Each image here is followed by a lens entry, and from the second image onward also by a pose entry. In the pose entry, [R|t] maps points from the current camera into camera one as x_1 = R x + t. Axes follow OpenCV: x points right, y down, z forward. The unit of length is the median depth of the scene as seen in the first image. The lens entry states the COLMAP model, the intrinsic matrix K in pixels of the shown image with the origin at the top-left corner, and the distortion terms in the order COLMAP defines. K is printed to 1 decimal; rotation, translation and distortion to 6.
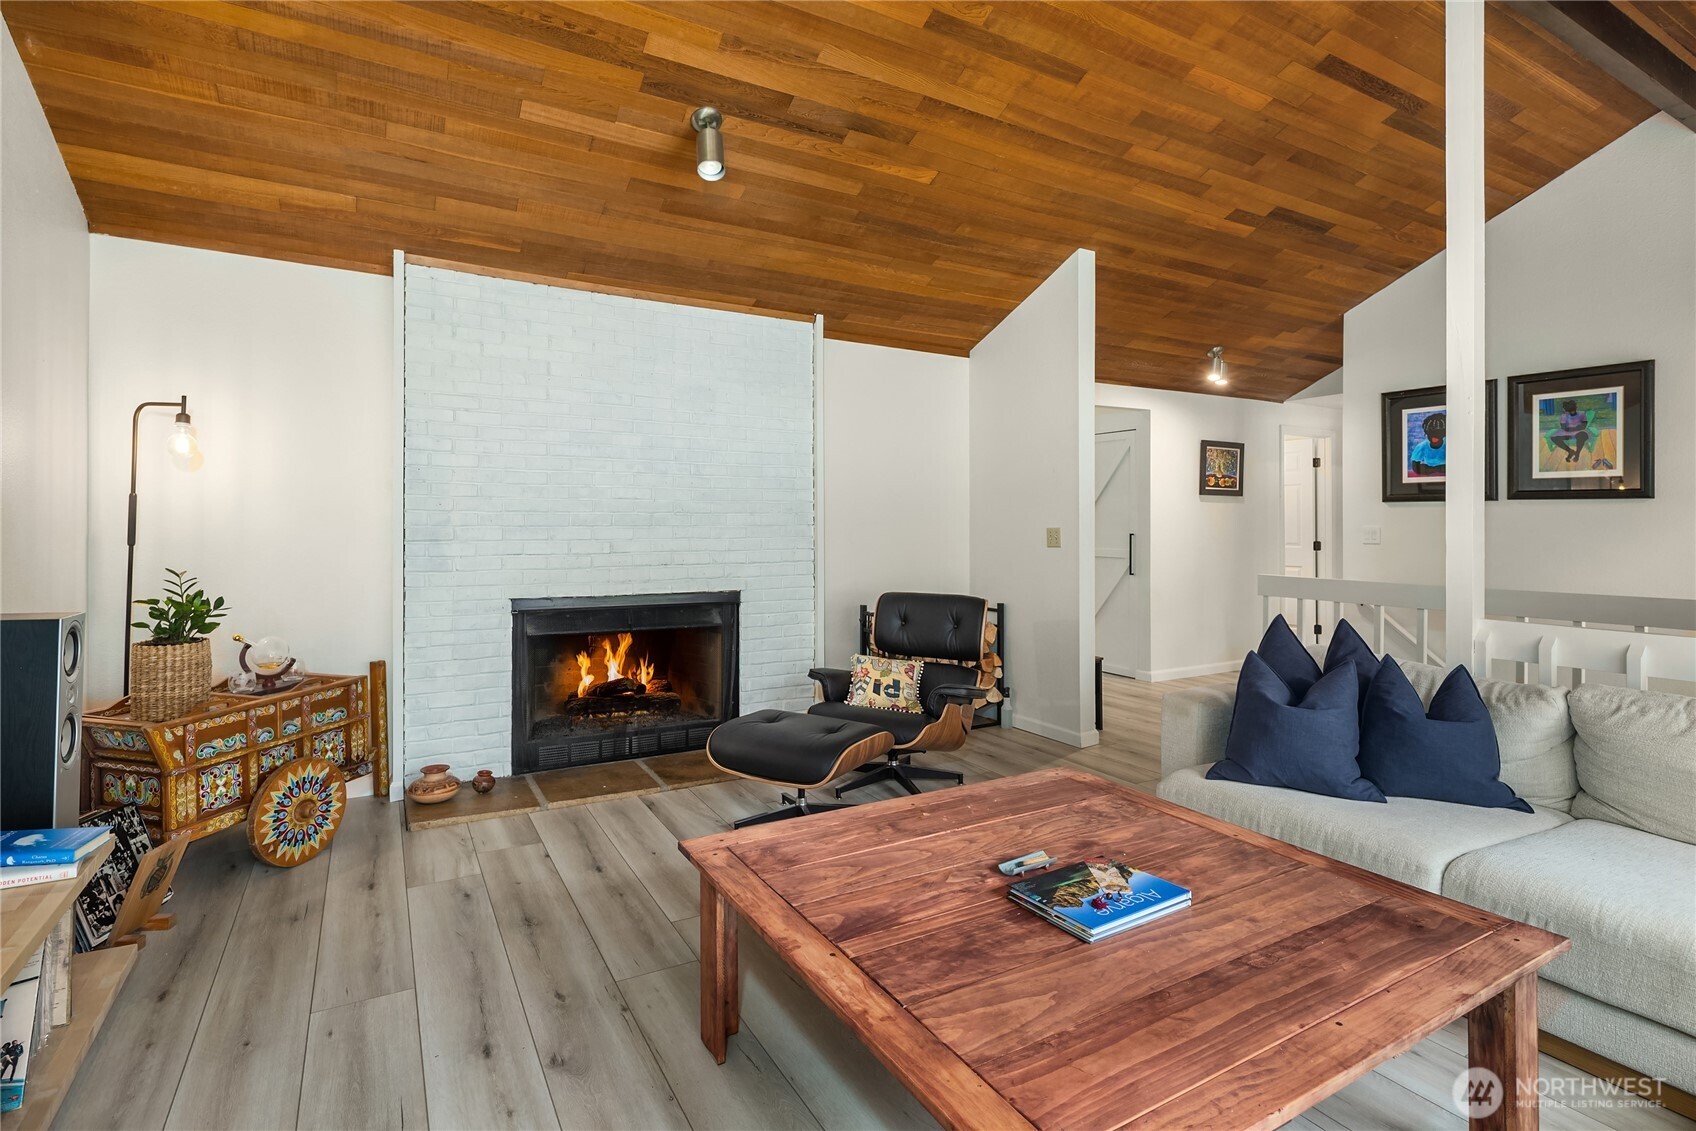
lens RADIAL K [[822.3, 0, 851.0], [0, 822.3, 525.0], [0, 0, 1]] dist [0.001550, -0.000211]
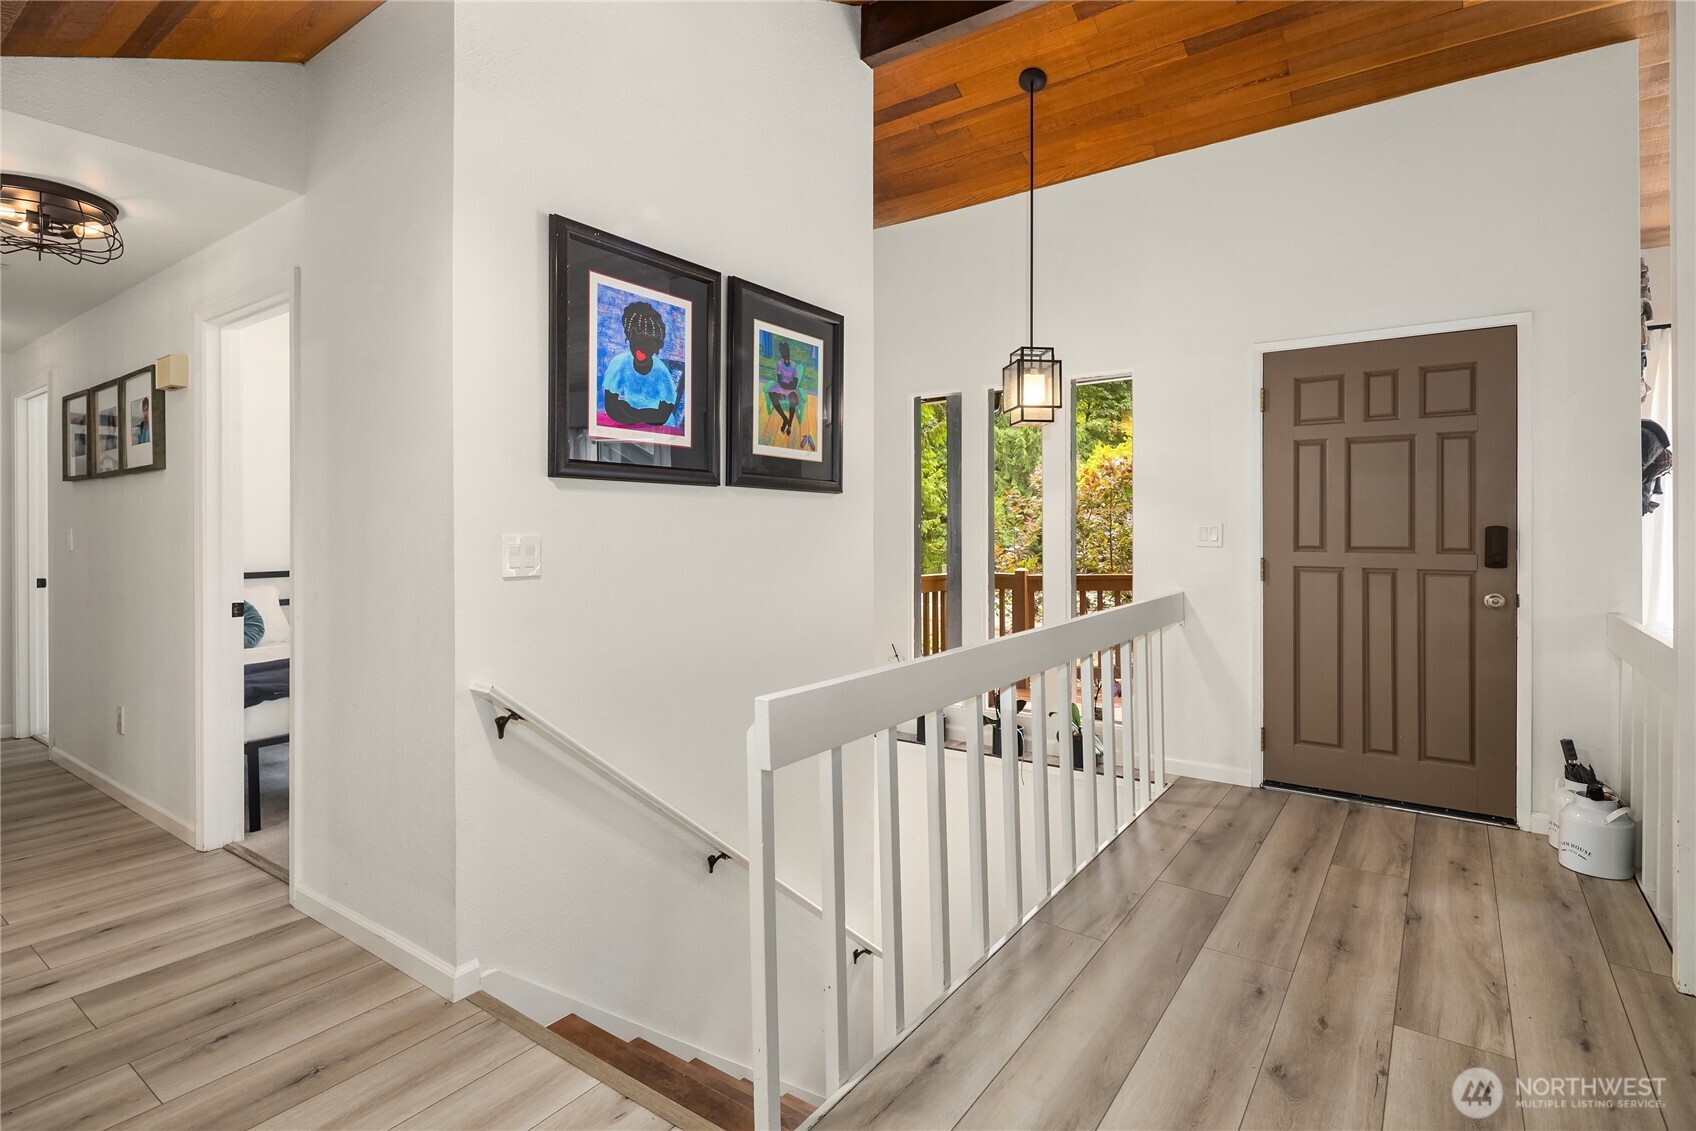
lens RADIAL K [[822.3, 0, 851.0], [0, 822.3, 525.0], [0, 0, 1]] dist [0.001550, -0.000211]
pose [[-0.407674, 0.000466, 0.913127, 0.271905], [0.004917, 0.999986, 0.001685, -0.003794], [-0.913114, 0.005177, -0.407671, 1.385248]]
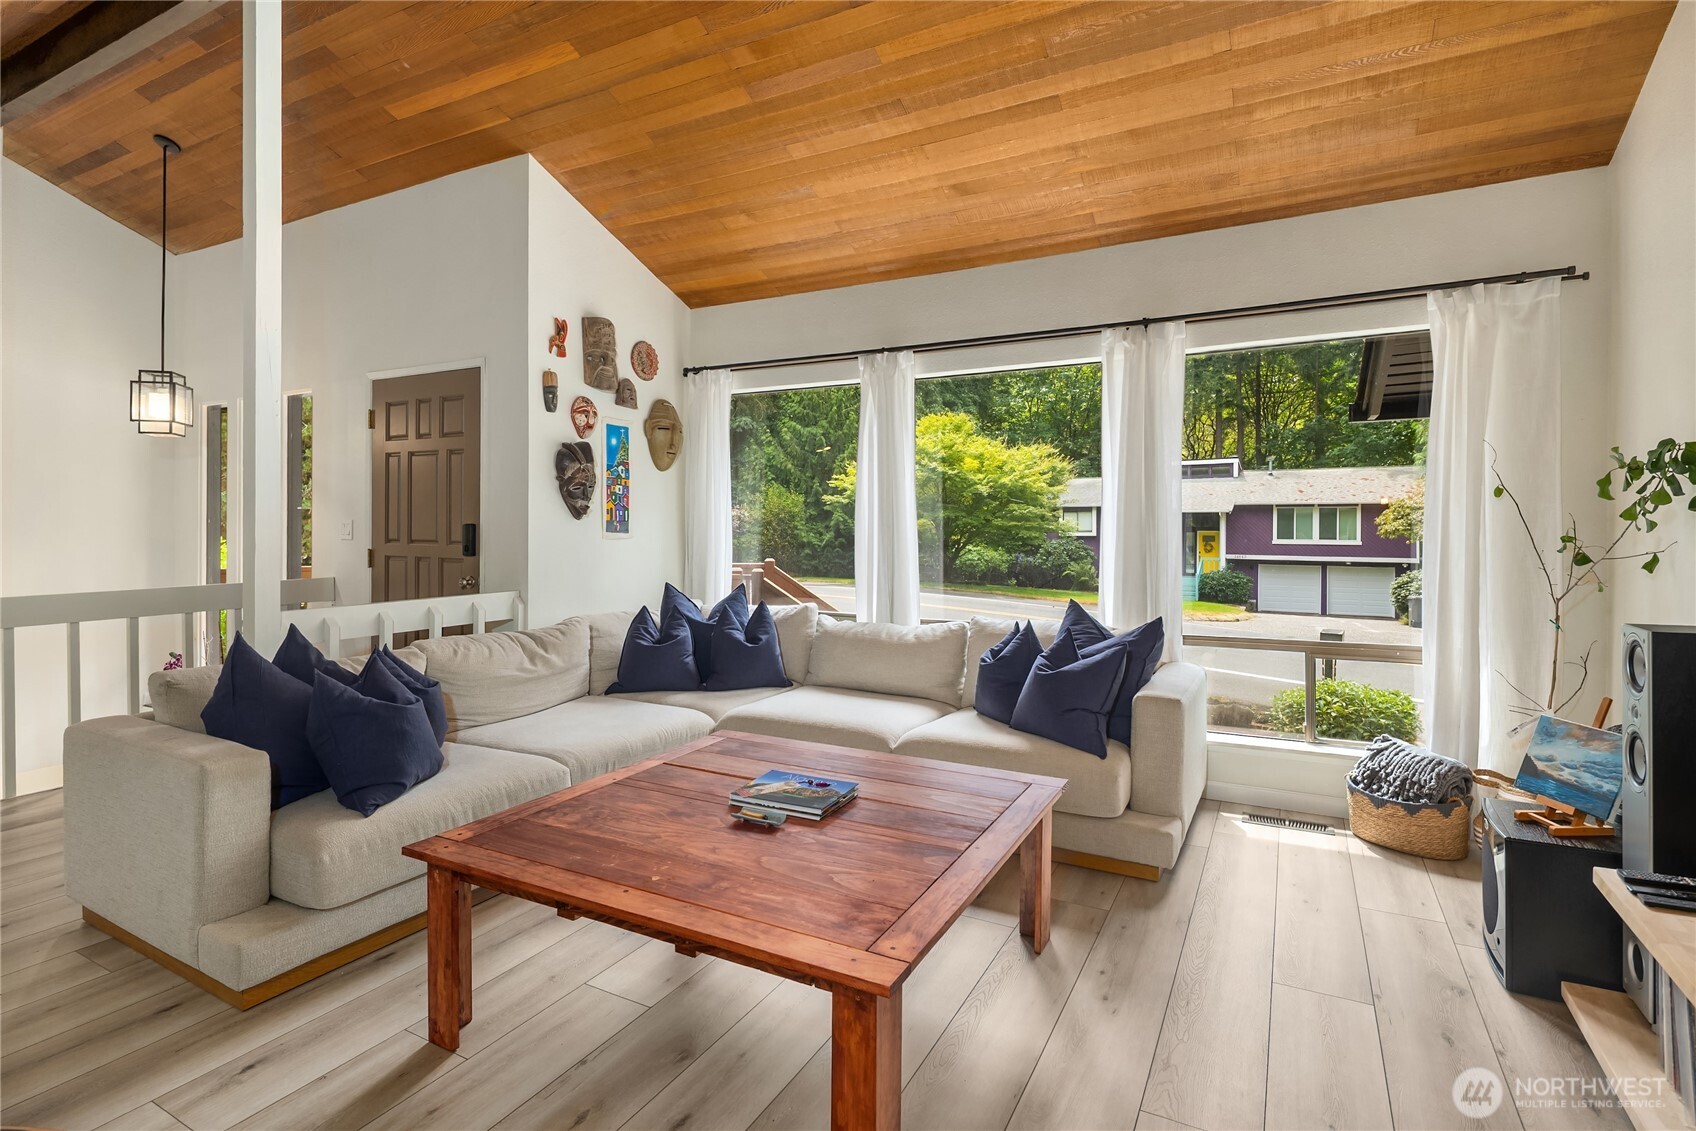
lens RADIAL K [[822.3, 0, 851.0], [0, 822.3, 525.0], [0, 0, 1]] dist [0.001550, -0.000211]
pose [[-0.522498, -0.004879, 0.852627, -0.355178], [-0.000894, 0.999986, 0.005175, -0.002412], [-0.852640, 0.001942, -0.522495, 0.633076]]
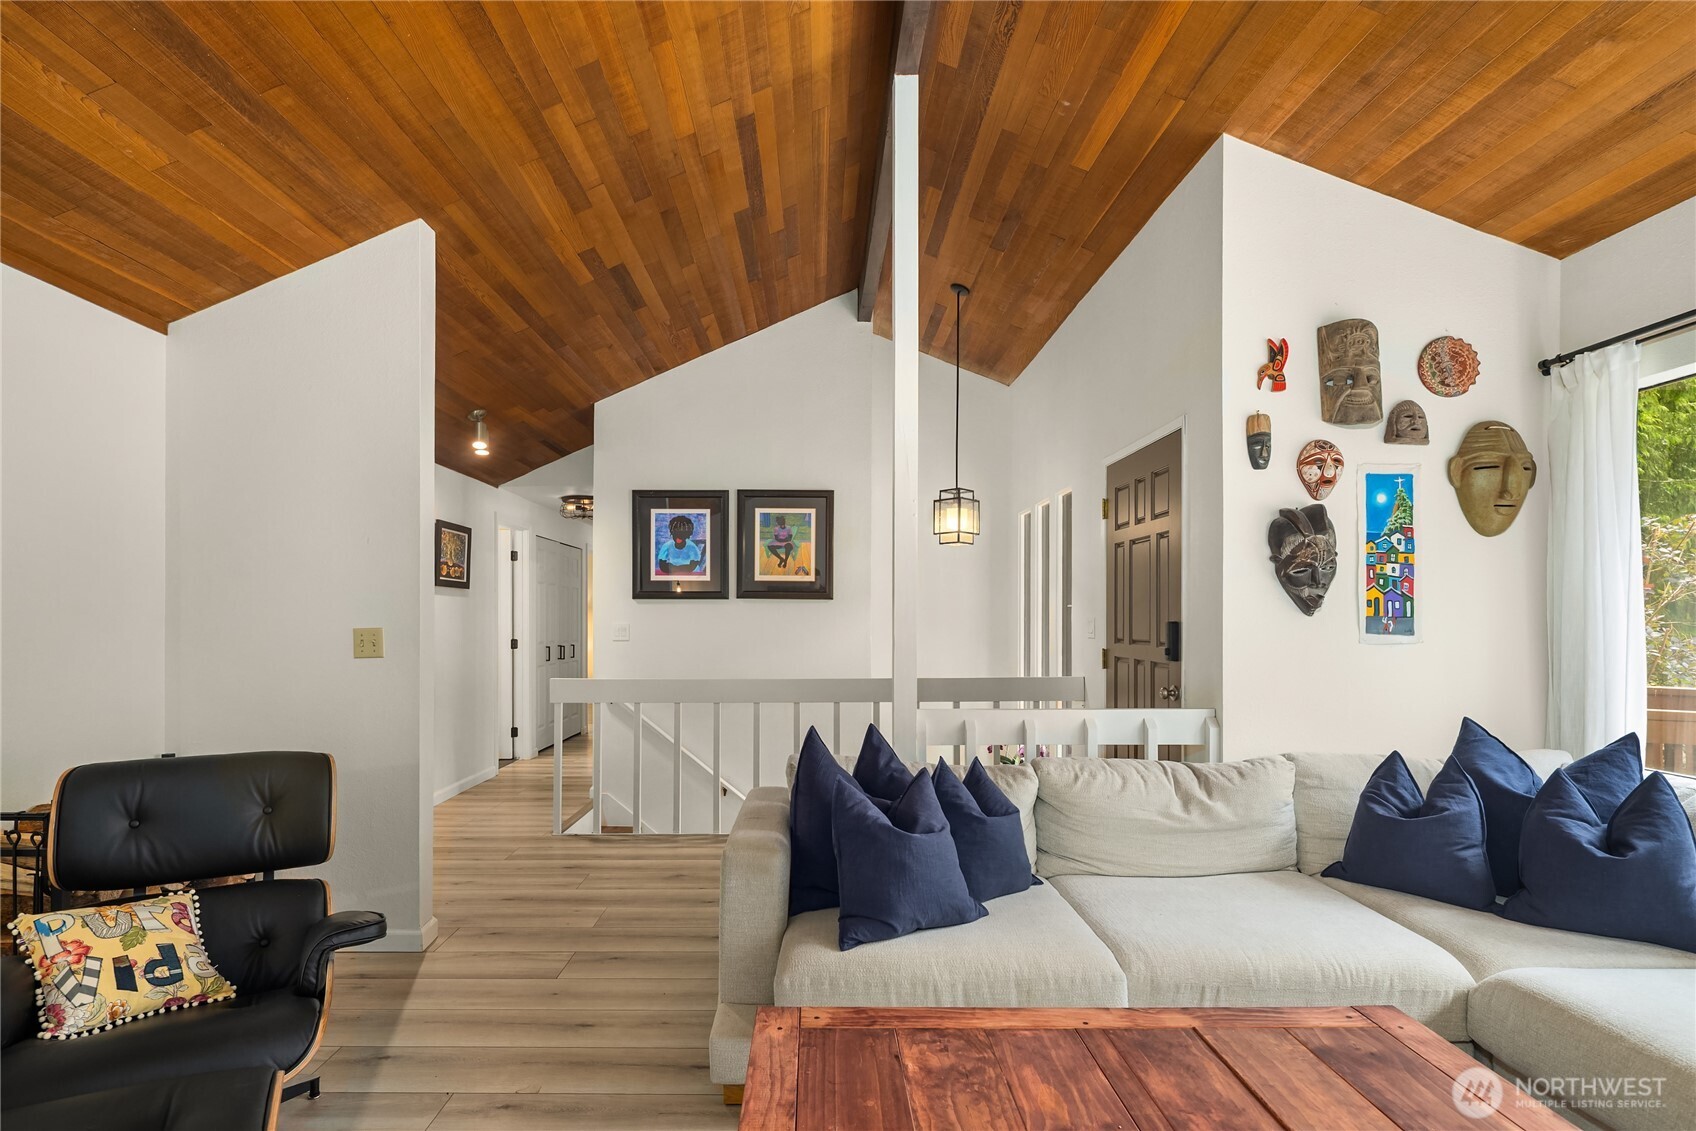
lens RADIAL K [[841.8, 0, 812.5], [0, 841.8, 615.8], [0, 0, 1]] dist [0.002022, -0.001164]
pose [[0.512627, 0.001517, 0.858610, -0.163555], [0.004660, 0.999979, -0.004549, -0.001842], [-0.858599, 0.006333, 0.512609, 0.384302]]
